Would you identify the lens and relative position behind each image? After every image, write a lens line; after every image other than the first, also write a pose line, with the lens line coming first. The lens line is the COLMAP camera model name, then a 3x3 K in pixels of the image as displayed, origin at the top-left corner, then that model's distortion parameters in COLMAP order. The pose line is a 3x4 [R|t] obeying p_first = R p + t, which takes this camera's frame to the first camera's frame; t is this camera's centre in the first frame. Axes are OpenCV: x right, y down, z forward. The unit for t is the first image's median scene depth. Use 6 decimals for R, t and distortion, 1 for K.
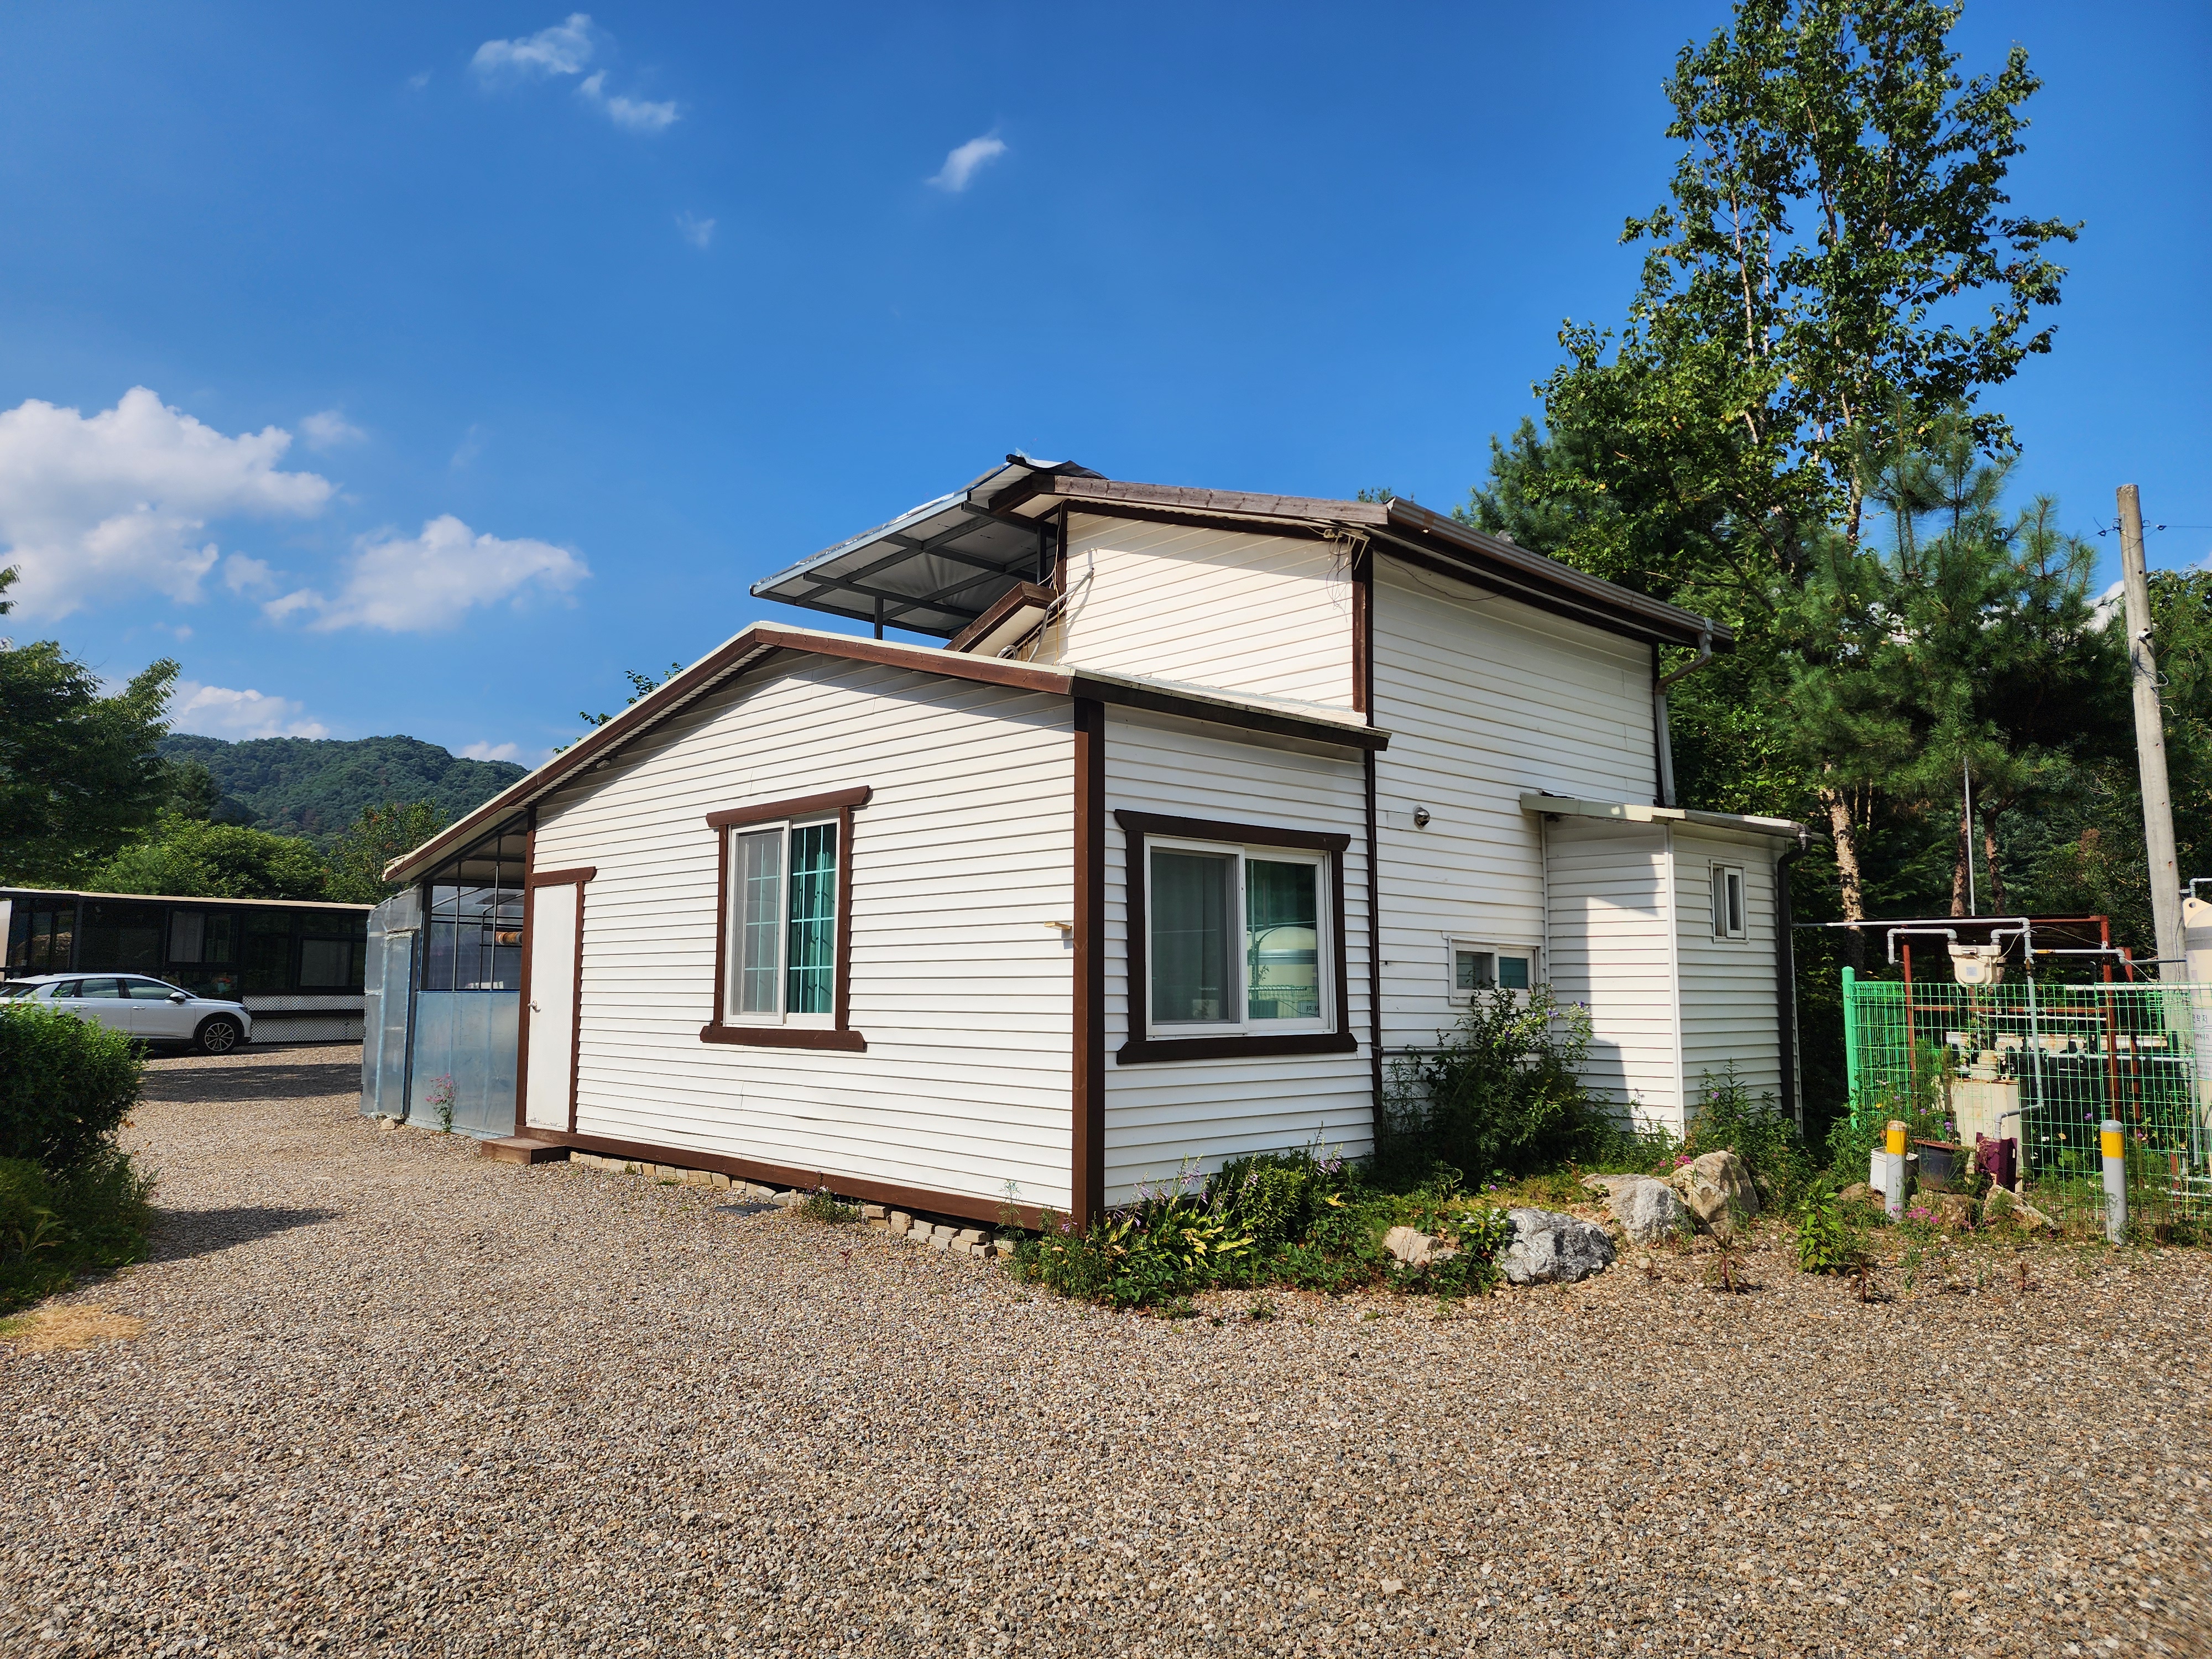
lens RADIAL K [[1497.2, 0, 1093.1], [0, 1497.2, 823.2], [0, 0, 1]] dist [0.080826, -0.077235]
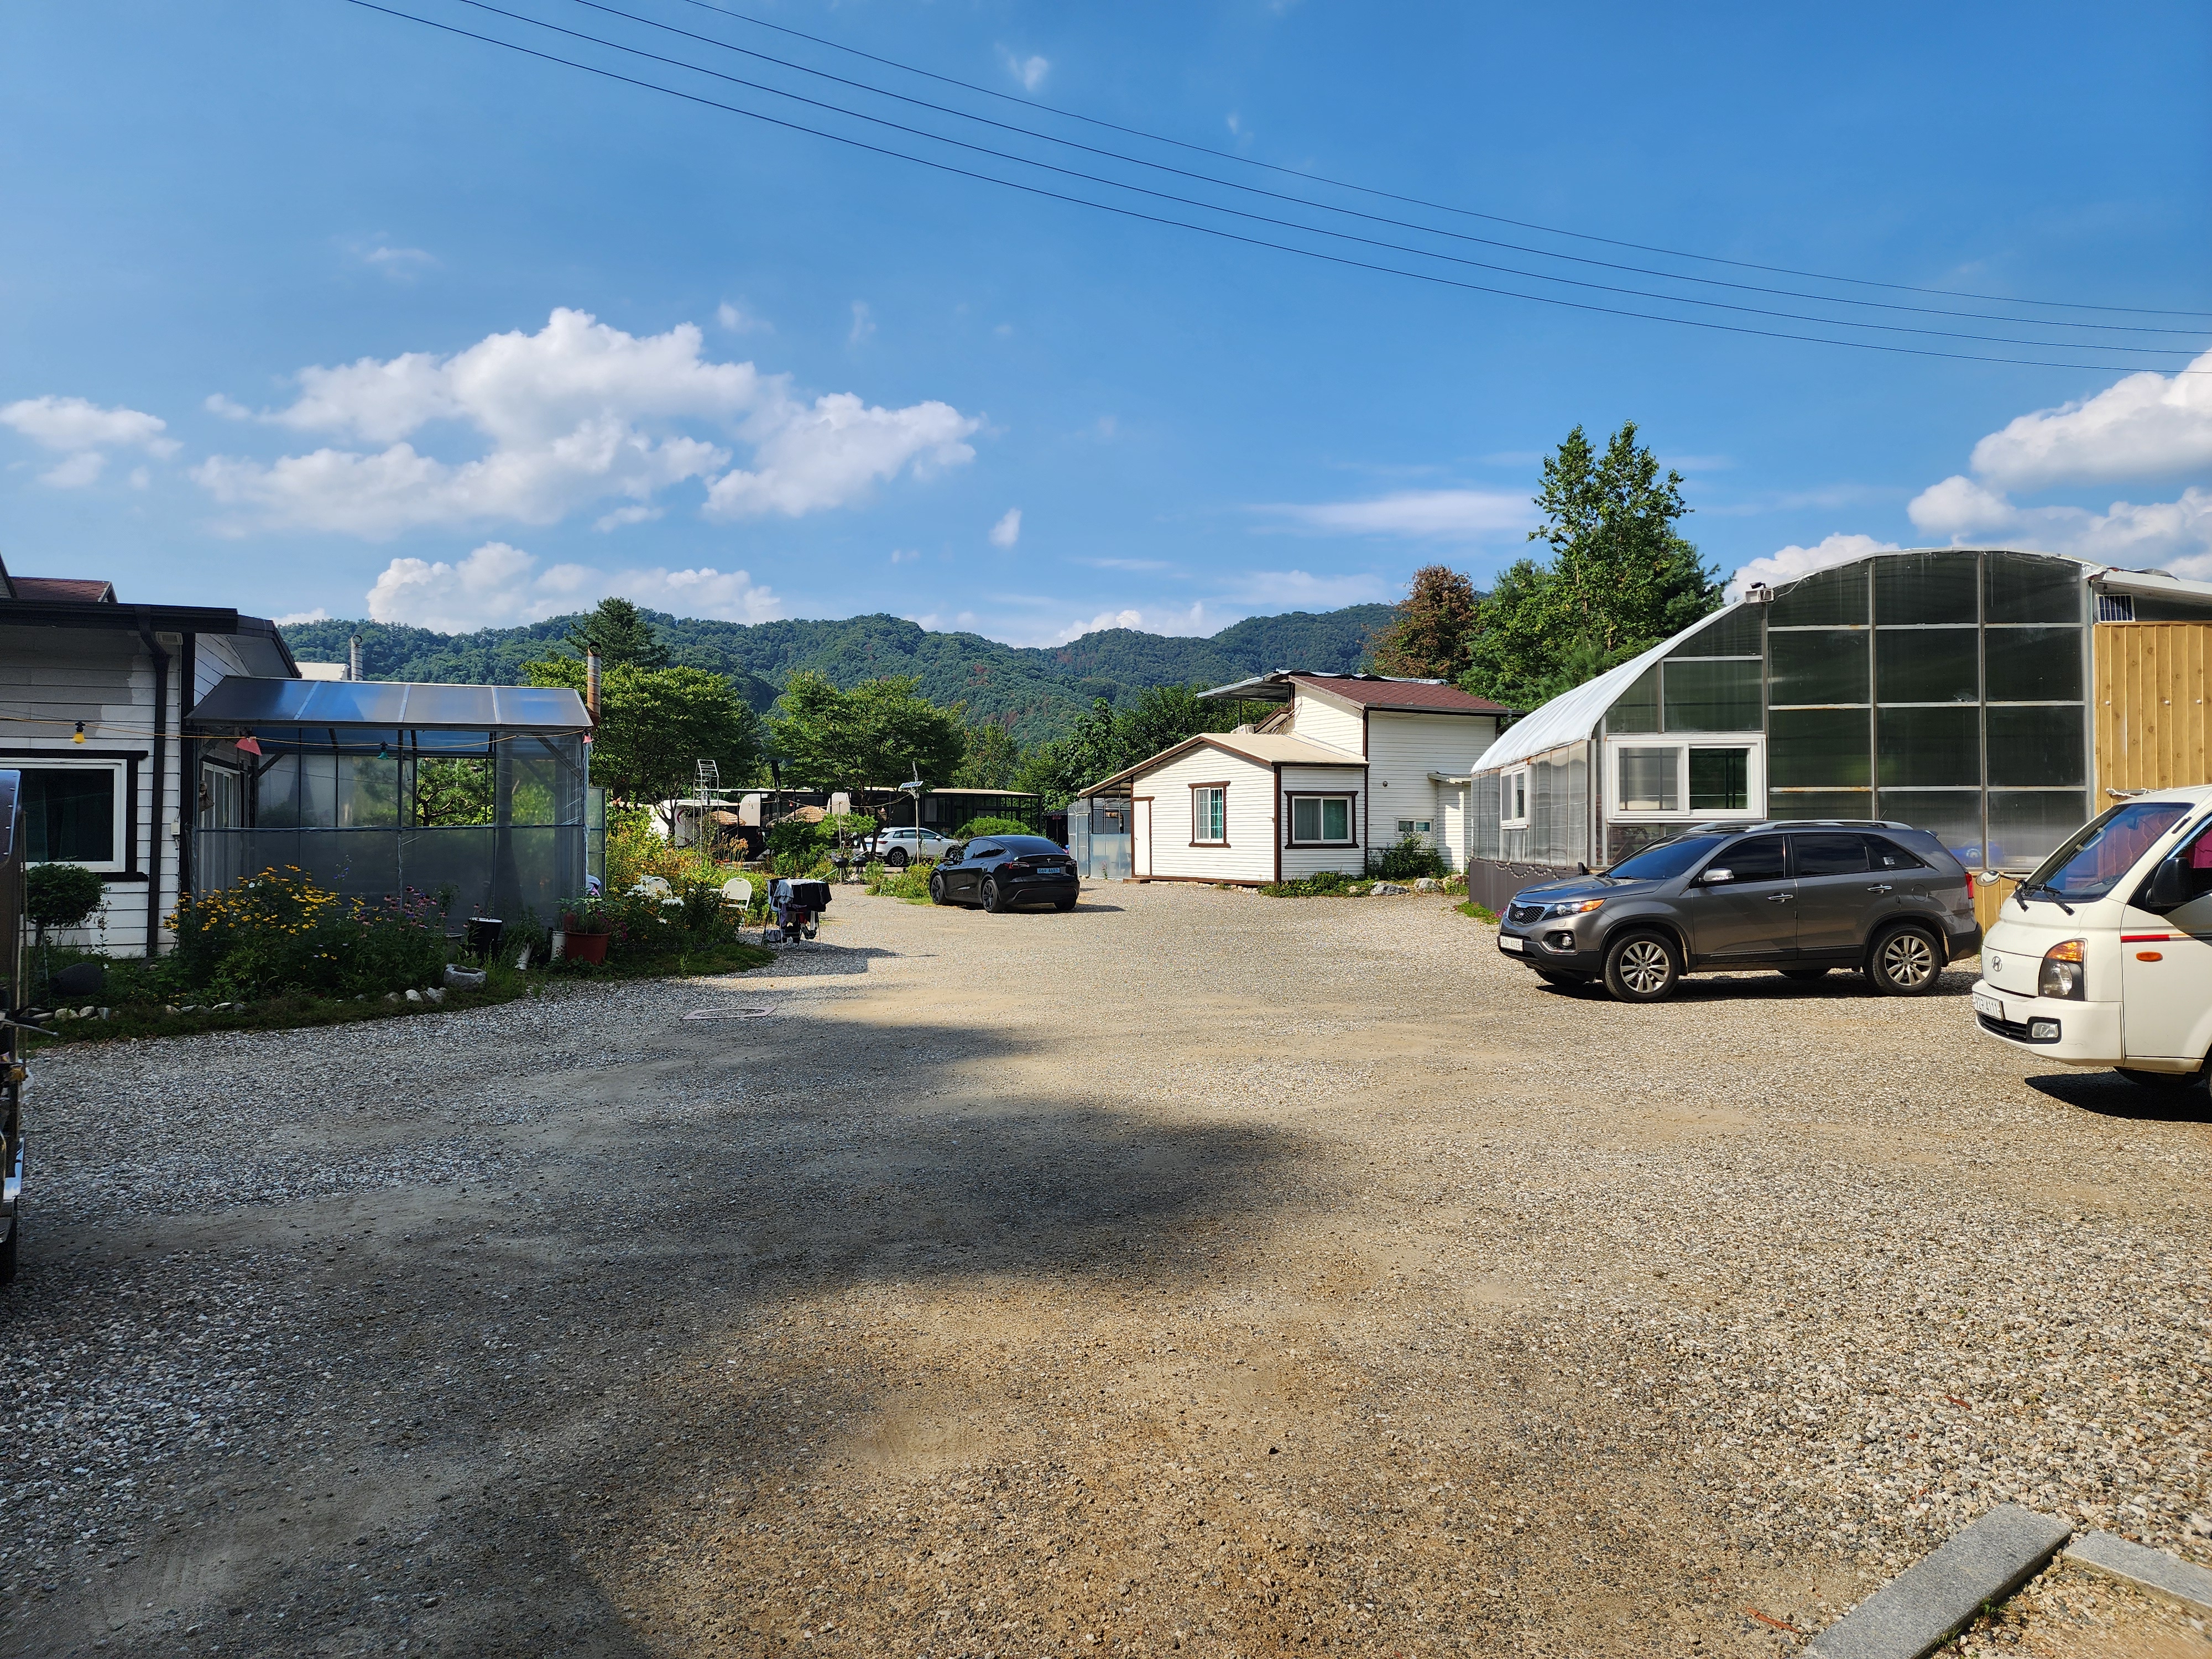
lens RADIAL K [[1497.2, 0, 1093.1], [0, 1497.2, 823.2], [0, 0, 1]] dist [0.080826, -0.077235]
pose [[0.959272, -0.005030, -0.282441, 0.581141], [0.032917, 0.995021, 0.094078, -0.279450], [0.280561, -0.099543, 0.954660, -2.700830]]
